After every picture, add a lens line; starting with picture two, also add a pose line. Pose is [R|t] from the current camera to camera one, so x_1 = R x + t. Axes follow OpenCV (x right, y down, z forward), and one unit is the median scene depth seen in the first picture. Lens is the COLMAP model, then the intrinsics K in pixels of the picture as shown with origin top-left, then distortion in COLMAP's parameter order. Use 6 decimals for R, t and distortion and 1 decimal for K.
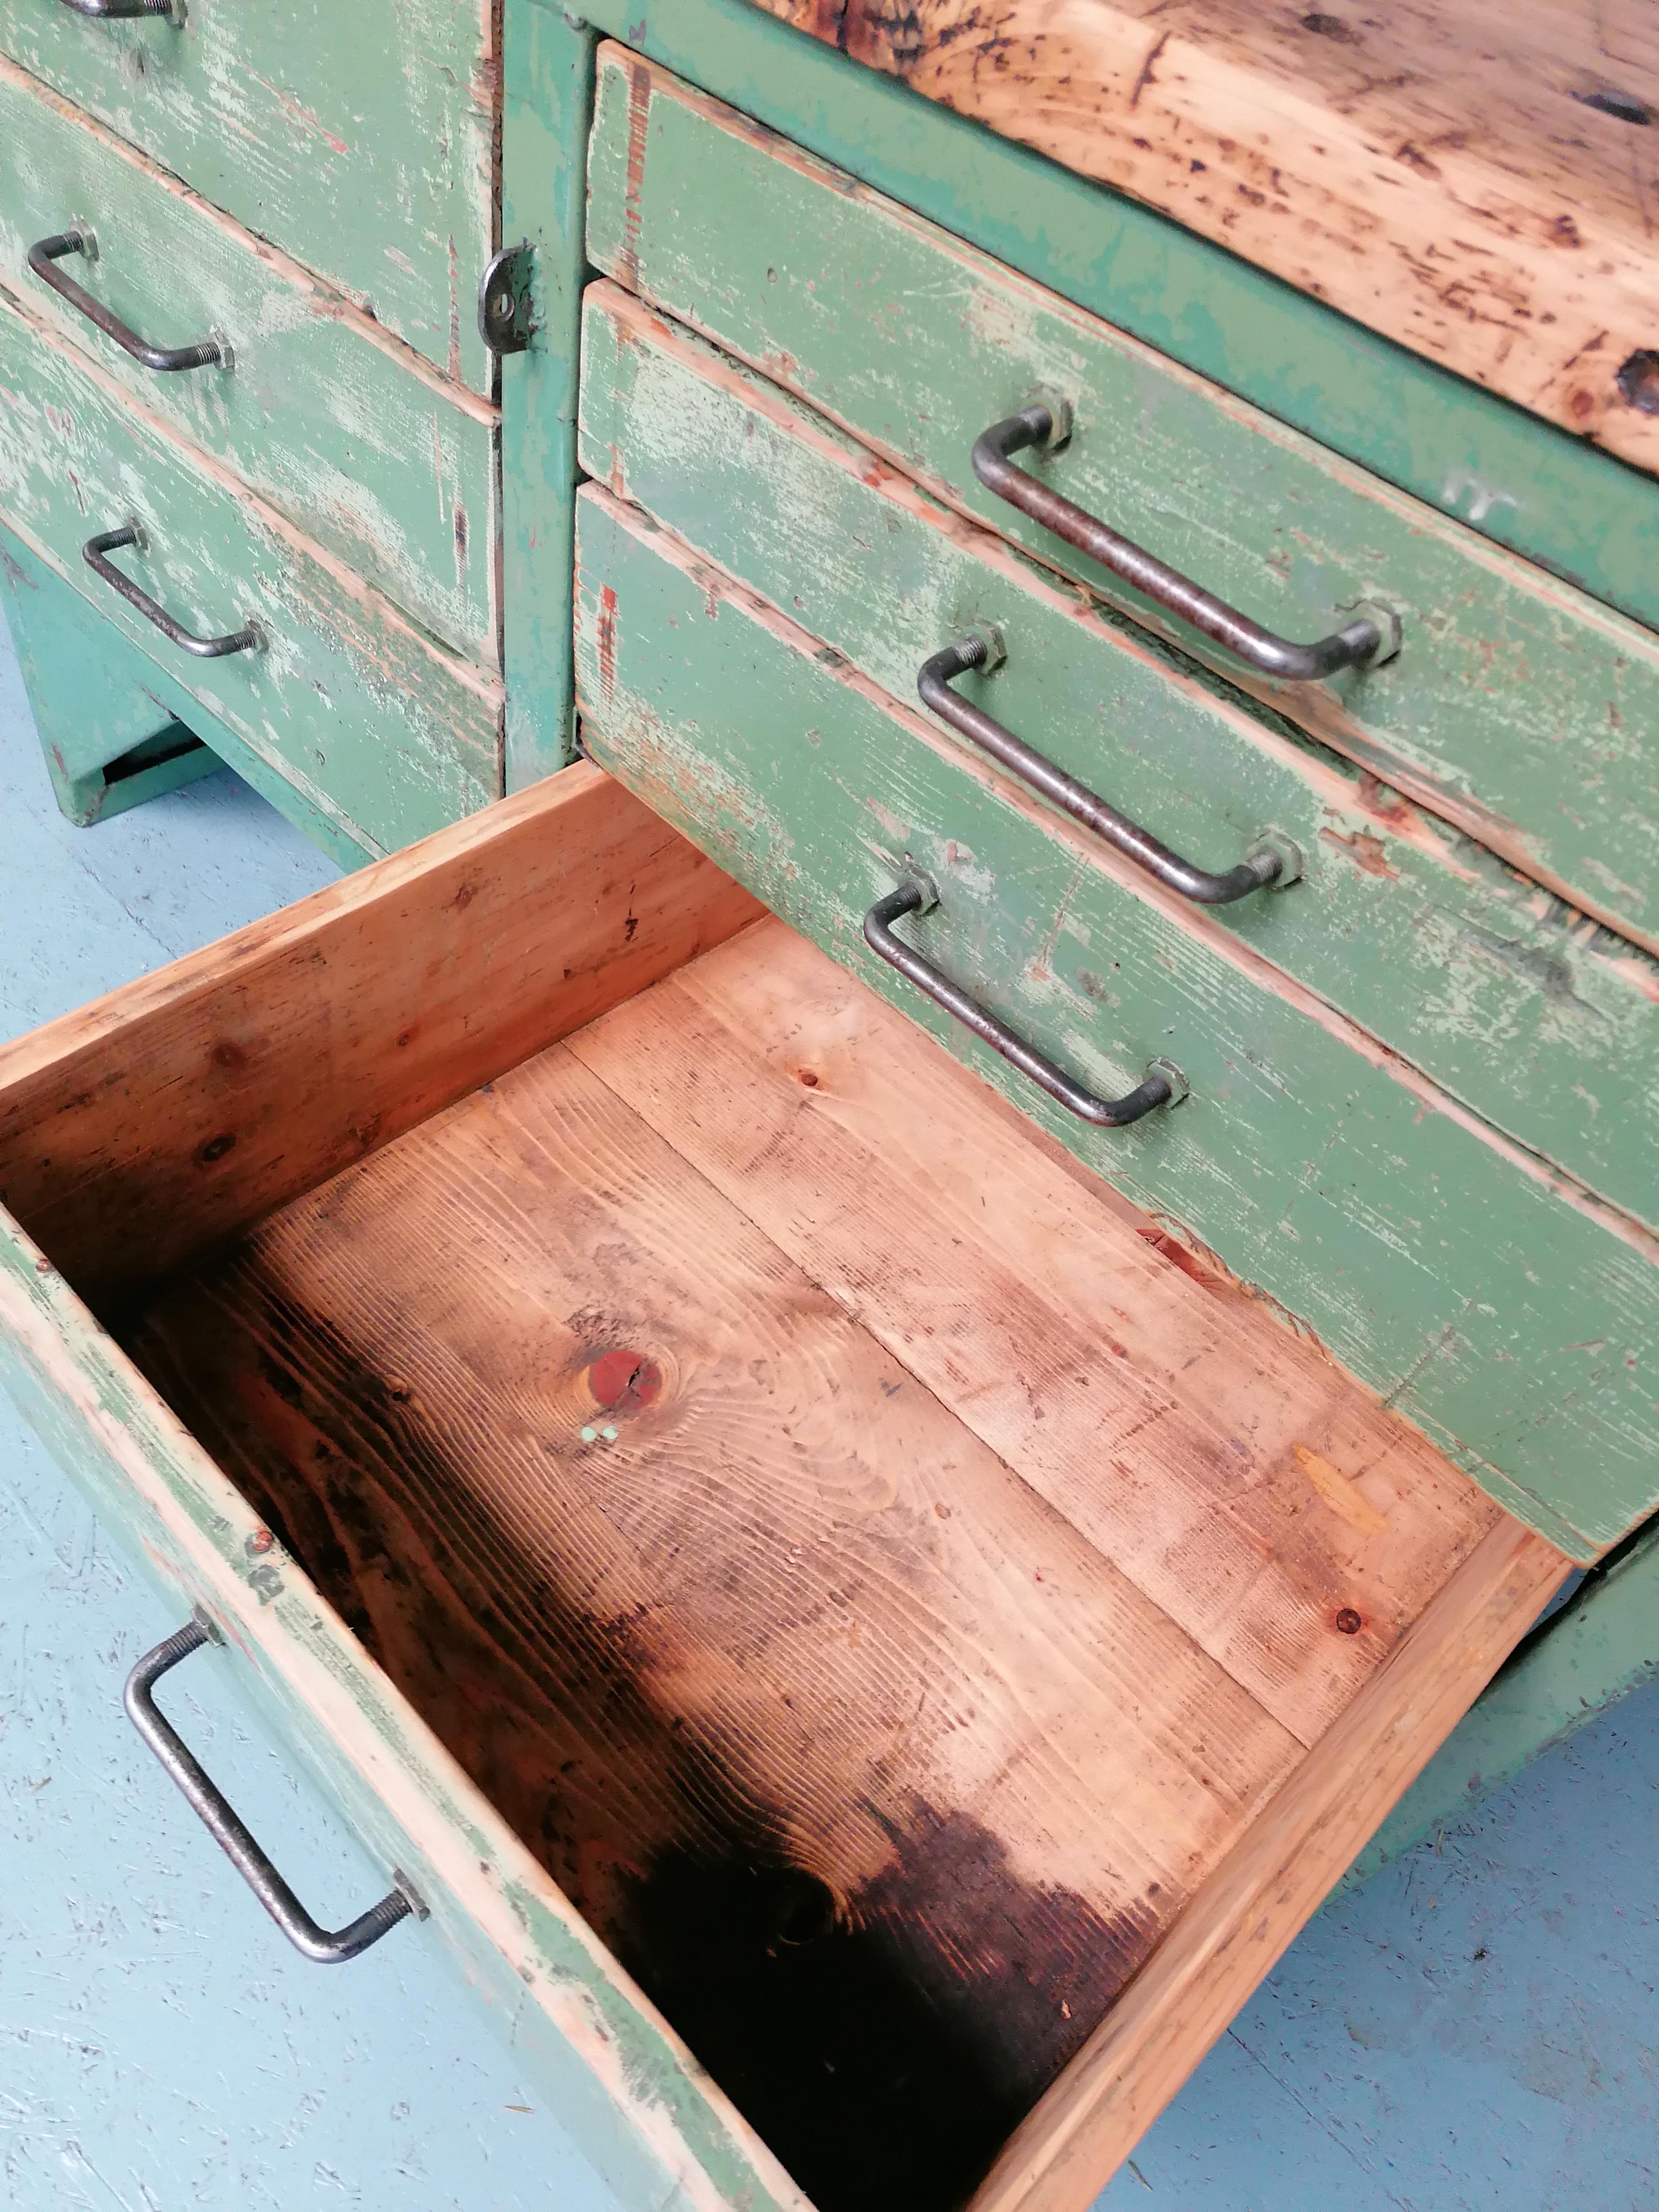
lens RADIAL K [[1670.0, 0, 822.3], [0, 1670.0, 1117.1], [0, 0, 1]] dist [0.110575, -0.149873]
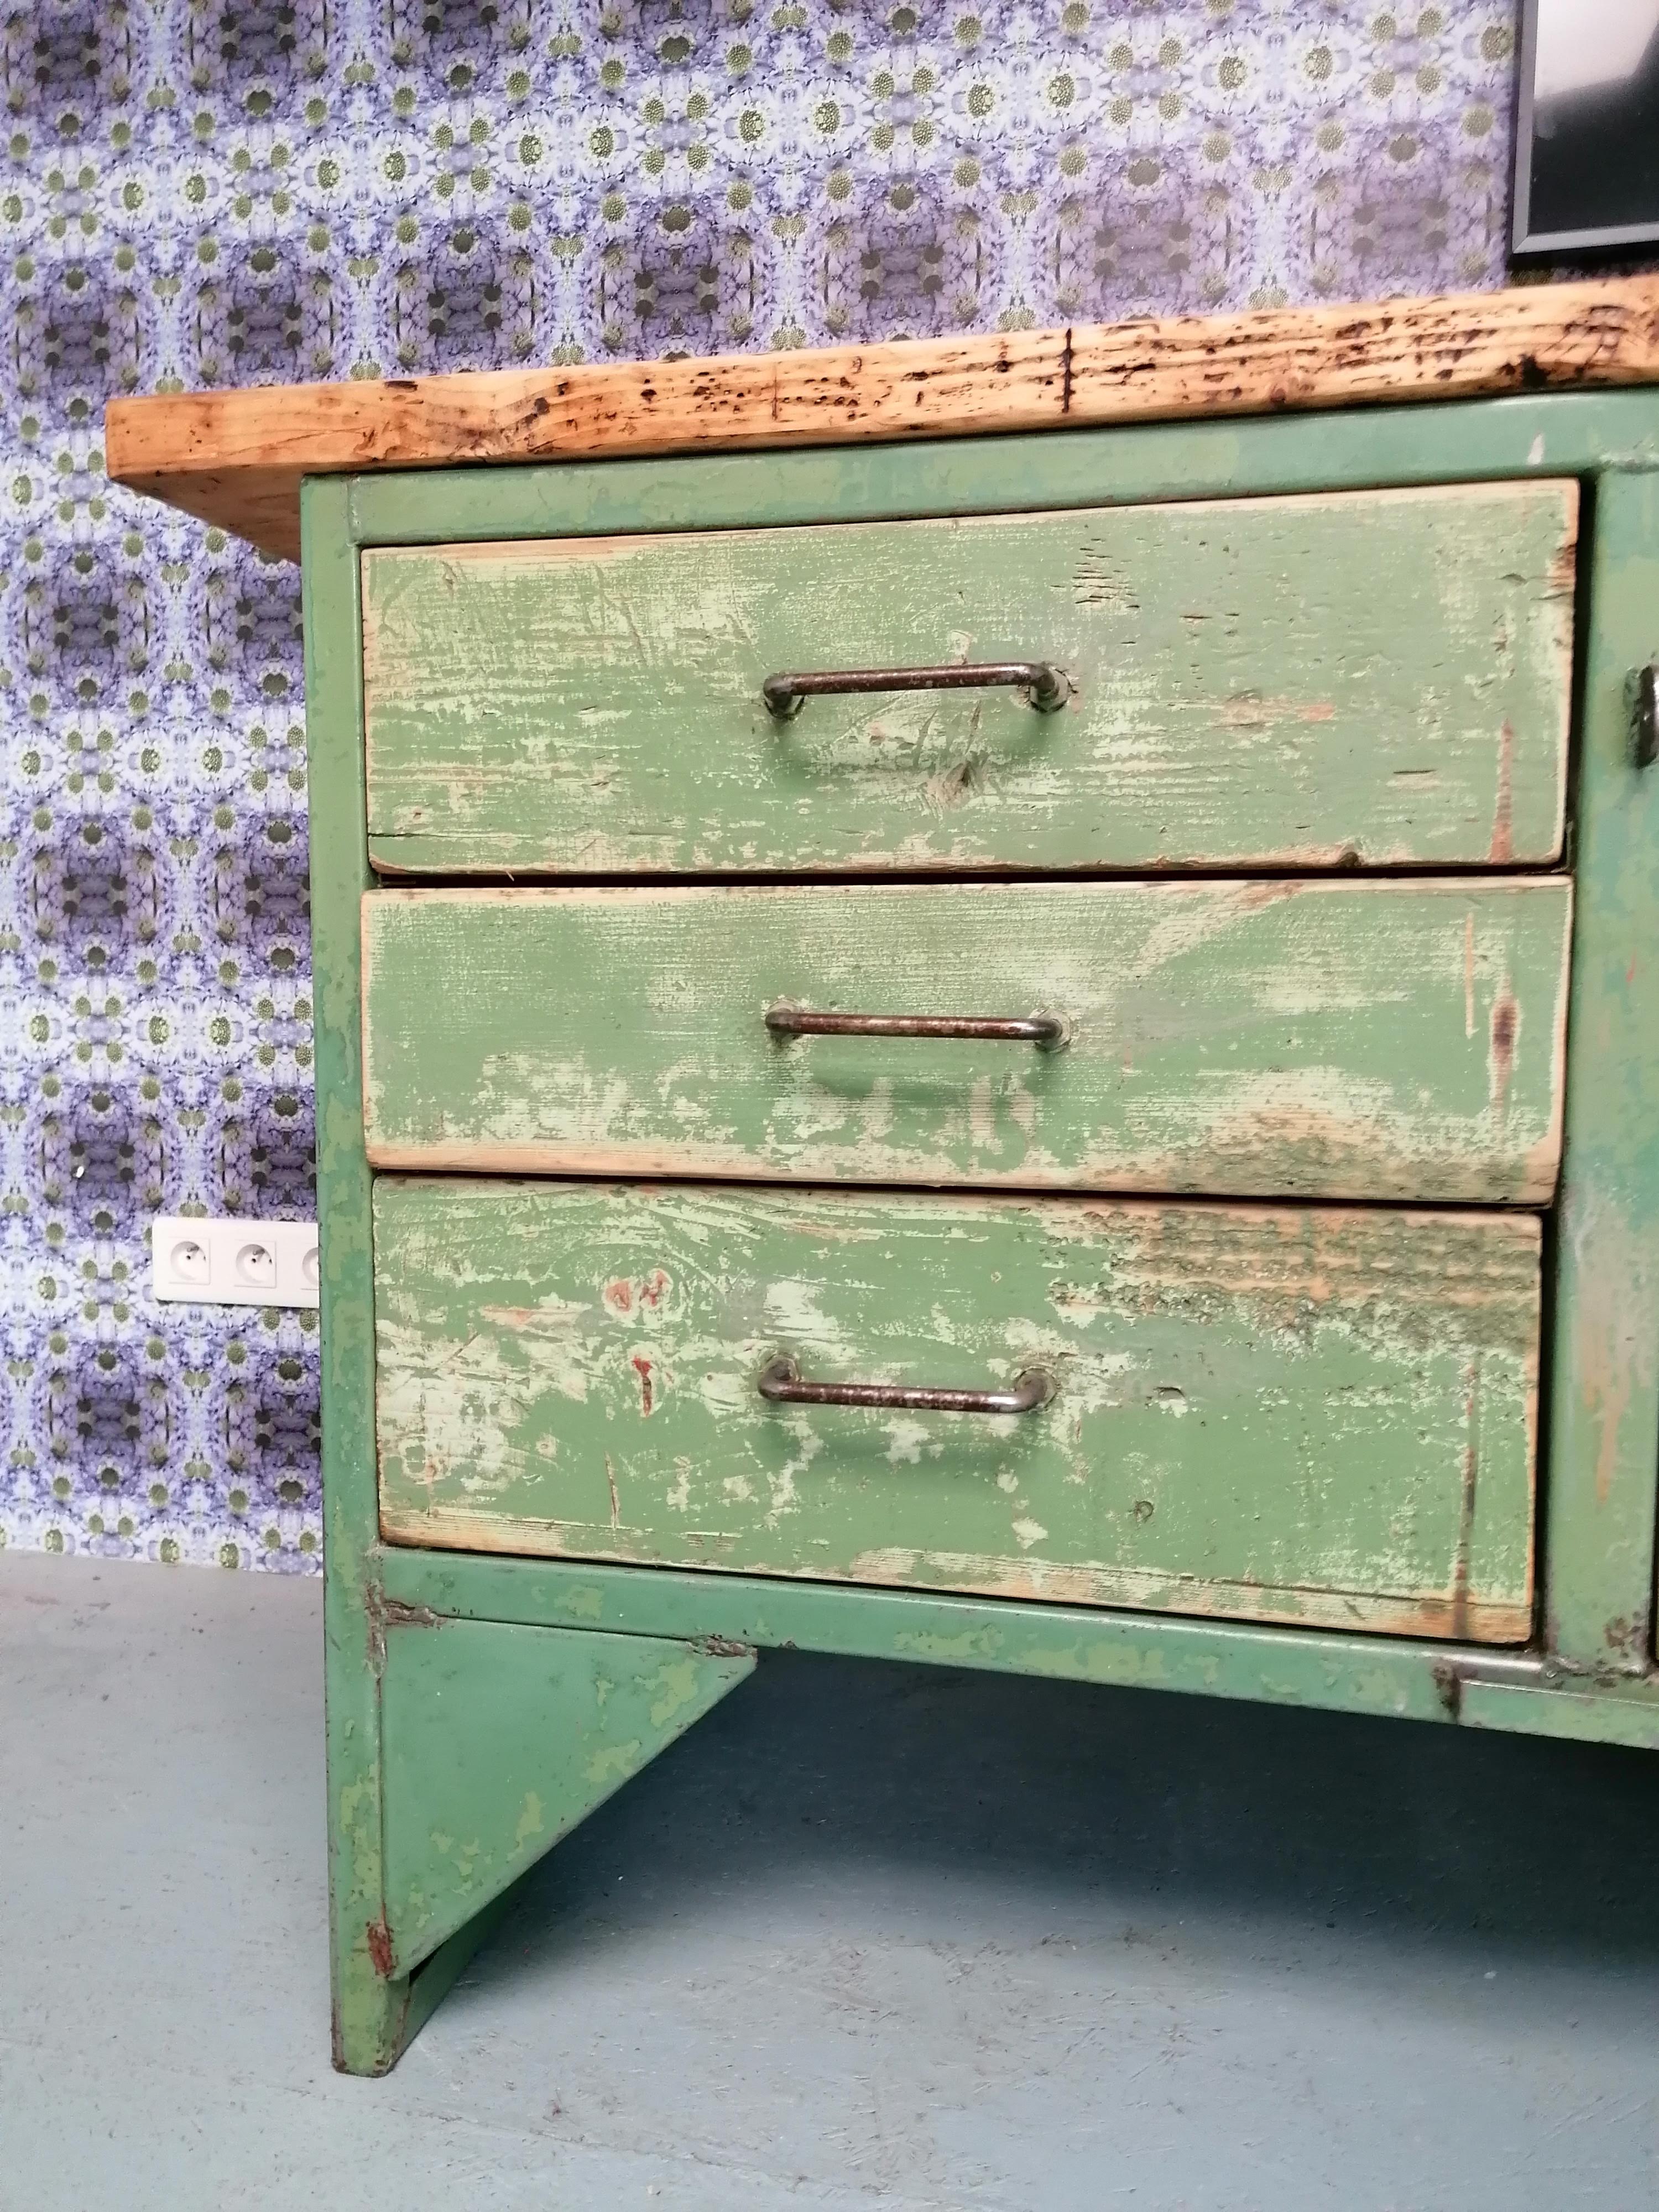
lens RADIAL K [[1670.0, 0, 824.2], [0, 1670.0, 1117.0], [0, 0, 1]] dist [0.110575, -0.149873]
pose [[0.845983, -0.177923, 0.502649, -1.163653], [0.473919, 0.682922, -0.555894, 0.039448], [-0.244364, 0.708492, 0.662062, 0.582379]]
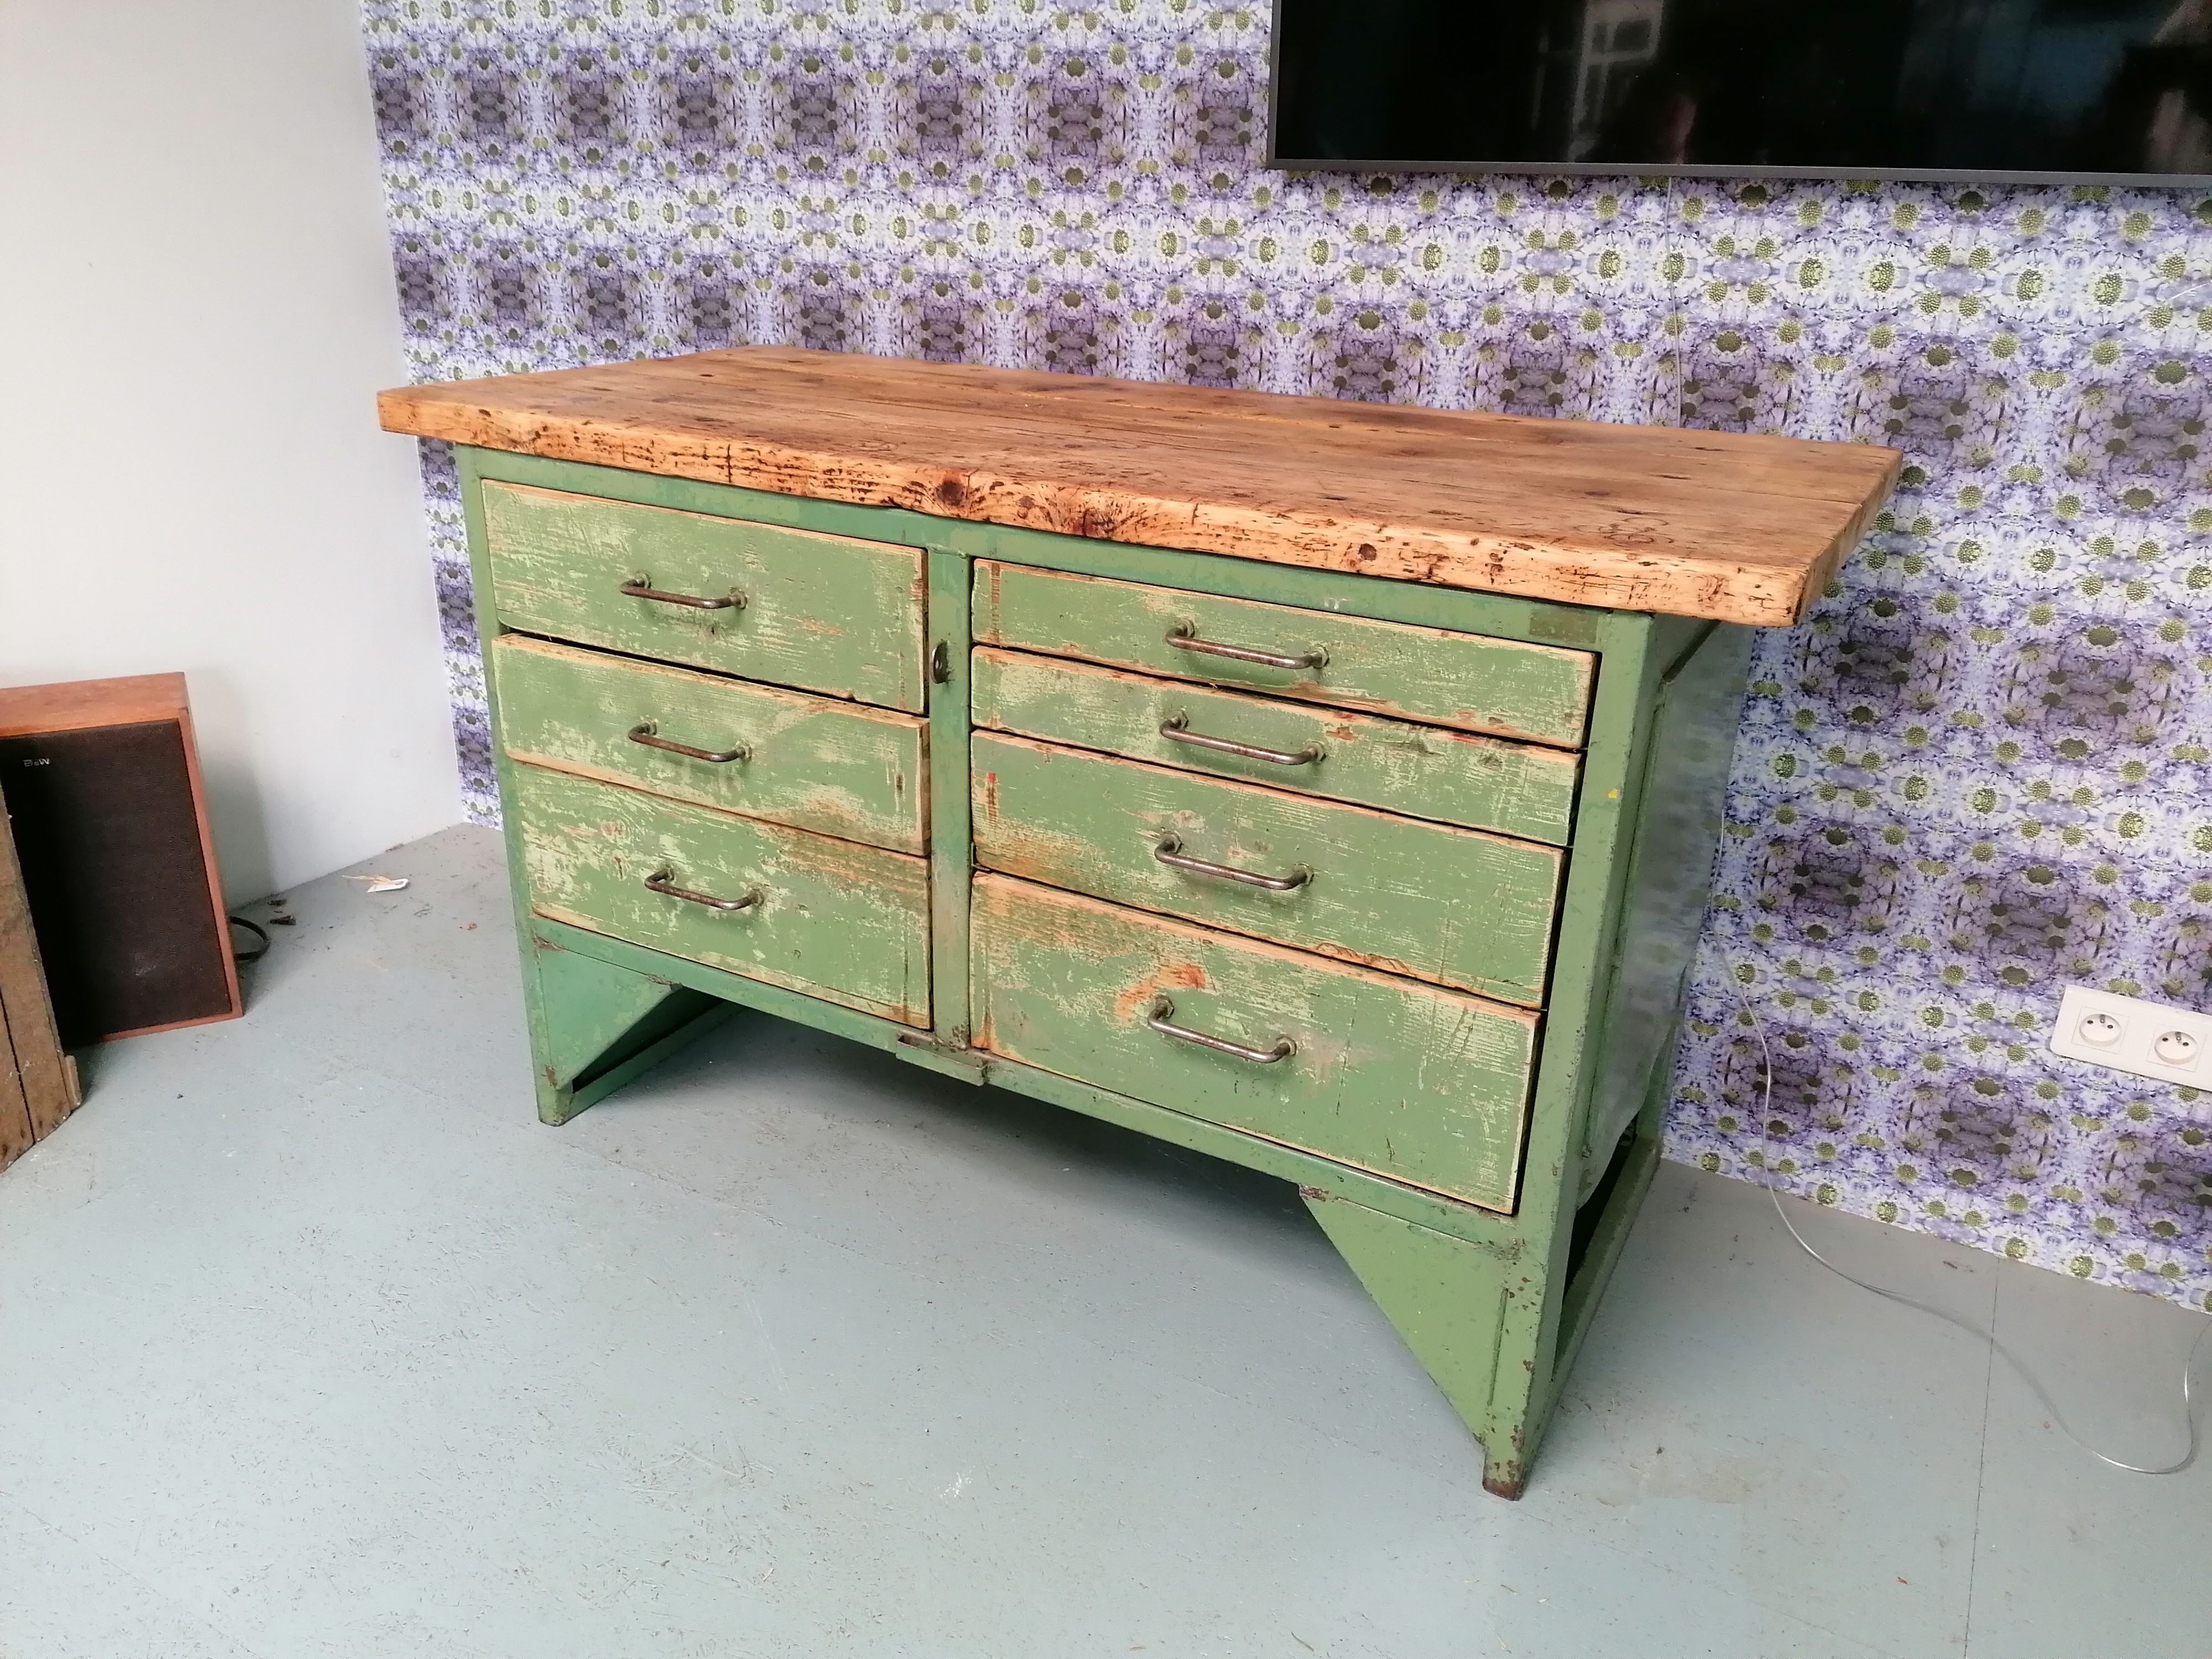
lens RADIAL K [[1670.0, 0, 1099.6], [0, 1670.0, 828.7], [0, 0, 1]] dist [0.110575, -0.149873]
pose [[0.955631, -0.210733, 0.205819, -0.489429], [0.281309, 0.860149, -0.425451, 0.771174], [-0.087378, 0.464473, 0.881266, -0.970110]]
